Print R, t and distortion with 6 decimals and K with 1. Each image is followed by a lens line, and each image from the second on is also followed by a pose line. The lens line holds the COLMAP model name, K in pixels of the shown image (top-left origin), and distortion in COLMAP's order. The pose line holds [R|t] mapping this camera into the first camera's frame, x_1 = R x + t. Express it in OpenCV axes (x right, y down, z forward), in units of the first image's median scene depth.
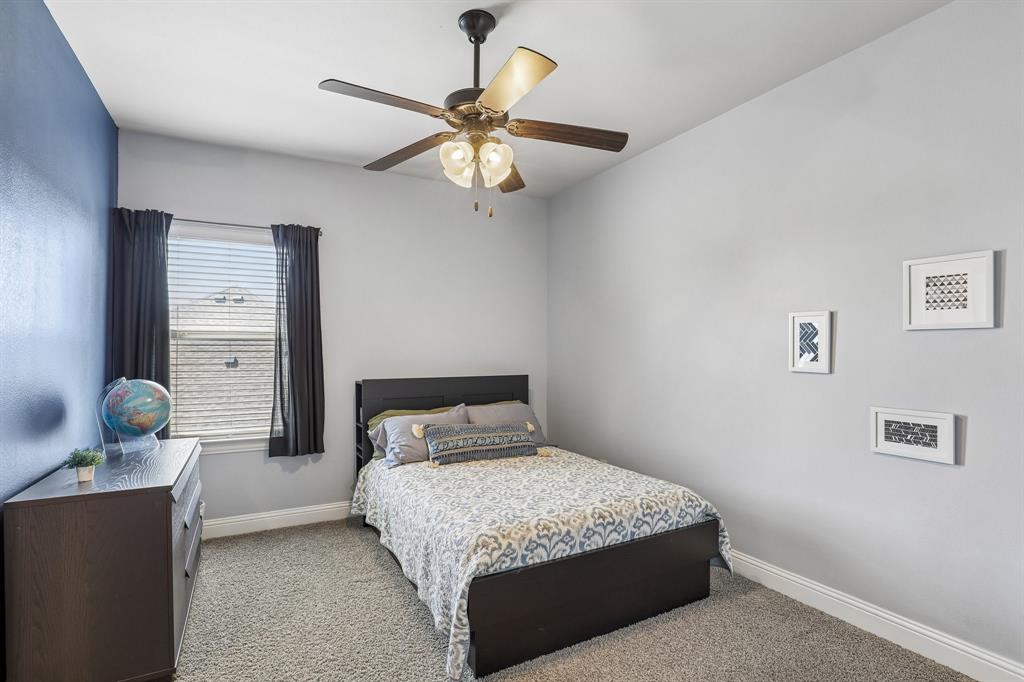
lens RADIAL K [[484.8, 0, 519.6], [0, 484.8, 348.6], [0, 0, 1]] dist [-0.019261, 0.000395]
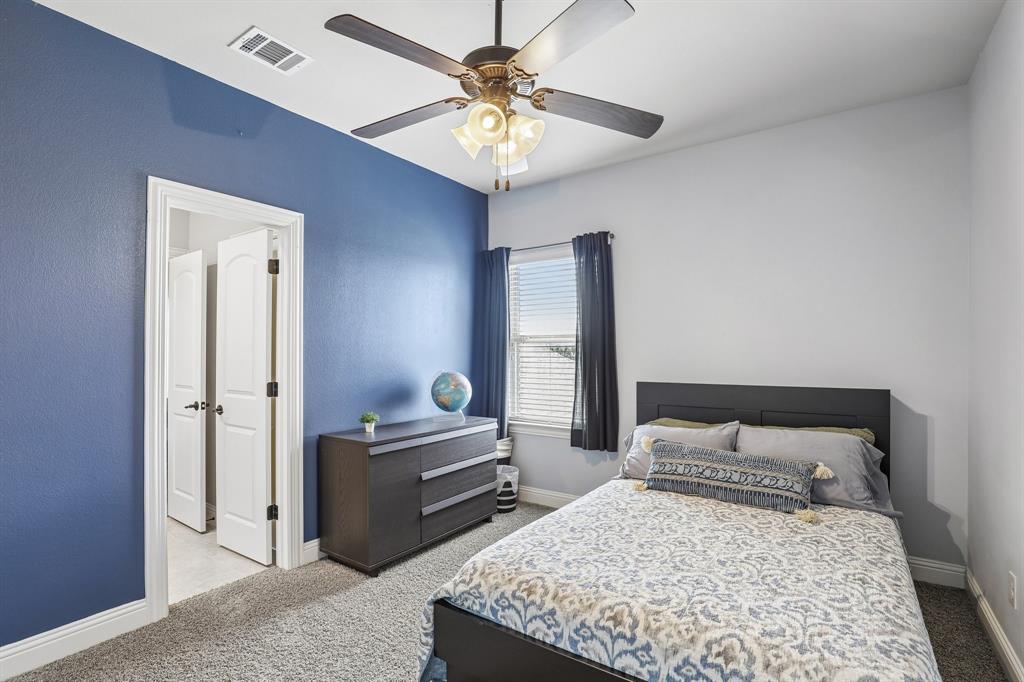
lens RADIAL K [[479.9, 0, 517.7], [0, 479.9, 341.9], [0, 0, 1]] dist [-0.036947, 0.005871]
pose [[0.450481, -0.016735, -0.892629, 0.603329], [0.005642, 0.999858, -0.015898, 0.001413], [0.892768, 0.002125, 0.450511, 0.561904]]
